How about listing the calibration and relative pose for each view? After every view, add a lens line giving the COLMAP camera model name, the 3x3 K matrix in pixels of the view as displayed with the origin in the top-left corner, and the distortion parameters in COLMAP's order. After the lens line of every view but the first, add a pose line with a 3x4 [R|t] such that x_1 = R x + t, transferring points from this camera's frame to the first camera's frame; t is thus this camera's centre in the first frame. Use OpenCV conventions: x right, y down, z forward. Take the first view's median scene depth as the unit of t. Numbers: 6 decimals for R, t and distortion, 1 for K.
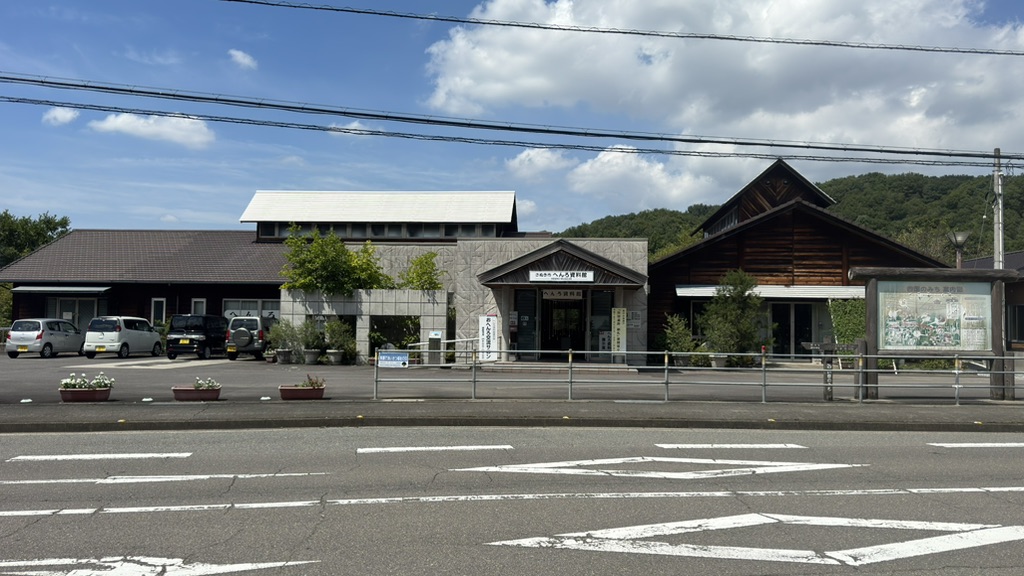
lens RADIAL K [[838.7, 0, 512.0], [0, 838.7, 288.0], [0, 0, 1]] dist [0.036782, -0.005346]
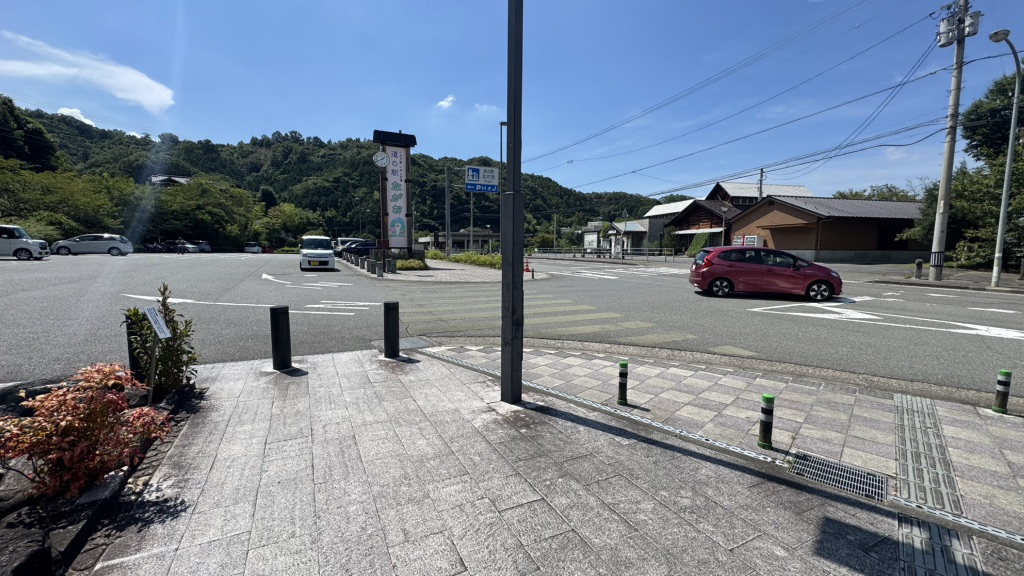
lens RADIAL K [[408.8, 0, 512.0], [0, 408.8, 288.0], [0, 0, 1]] dist [-0.001364, -0.000061]
pose [[0.327198, 0.079523, -0.941604, 1.798554], [0.041292, 0.994298, 0.098322, 0.040793], [0.944053, -0.071052, 0.322048, -0.120907]]
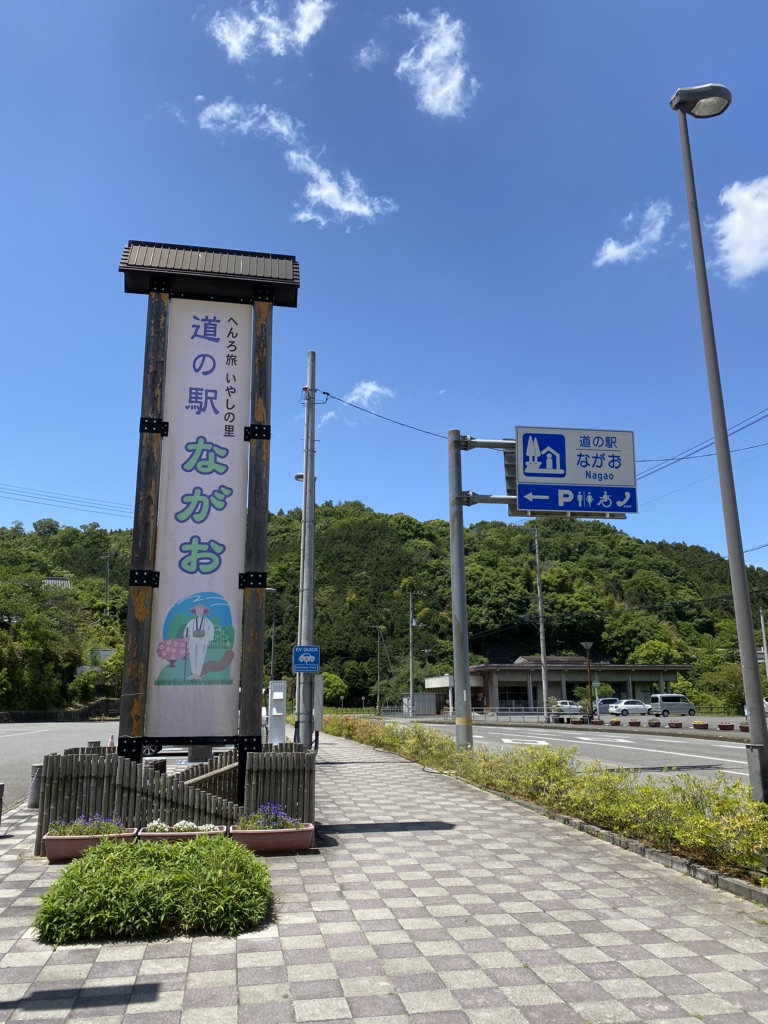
lens RADIAL K [[784.0, 0, 384.0], [0, 784.0, 512.0], [0, 0, 1]] dist [0.054658, -0.061492]
pose [[0.041548, -0.243572, -0.968992, 1.210462], [0.053098, 0.968998, -0.241297, 0.021485], [0.997725, -0.041426, 0.053193, 0.014525]]
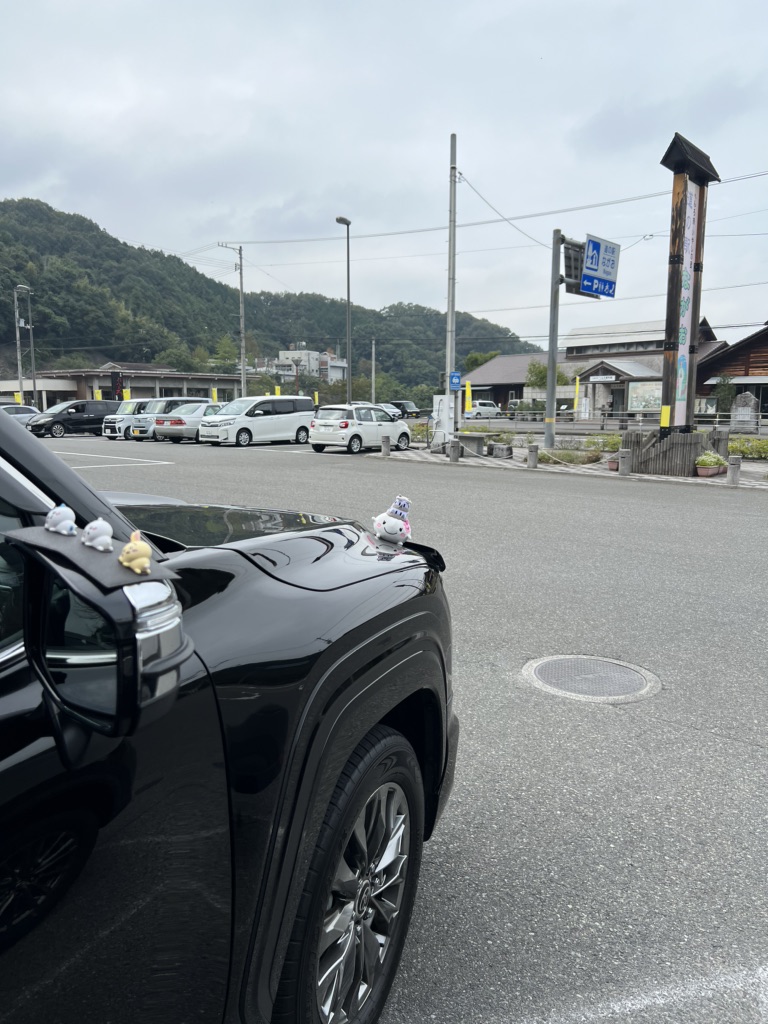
lens RADIAL K [[784.0, 0, 384.0], [0, 784.0, 512.0], [0, 0, 1]] dist [0.054658, -0.061492]
pose [[0.666820, 0.091013, -0.739641, 1.210825], [0.040843, 0.986559, 0.158218, -0.019629], [0.744099, -0.135712, 0.654140, -0.782631]]
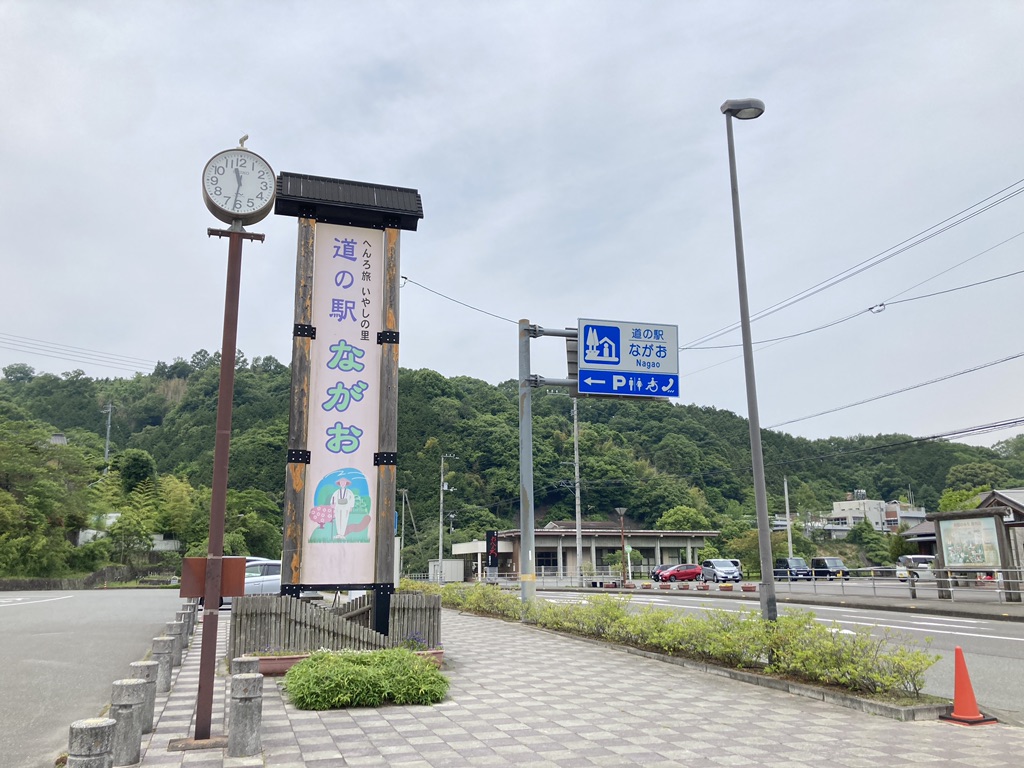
lens RADIAL K [[841.6, 0, 510.7], [0, 841.6, 368.5], [0, 0, 1]] dist [0.087298, -0.132723]
pose [[0.170526, -0.238063, -0.956163, 1.344303], [0.056152, 0.971146, -0.231779, 0.027659], [0.983752, -0.014166, 0.178974, -0.047047]]
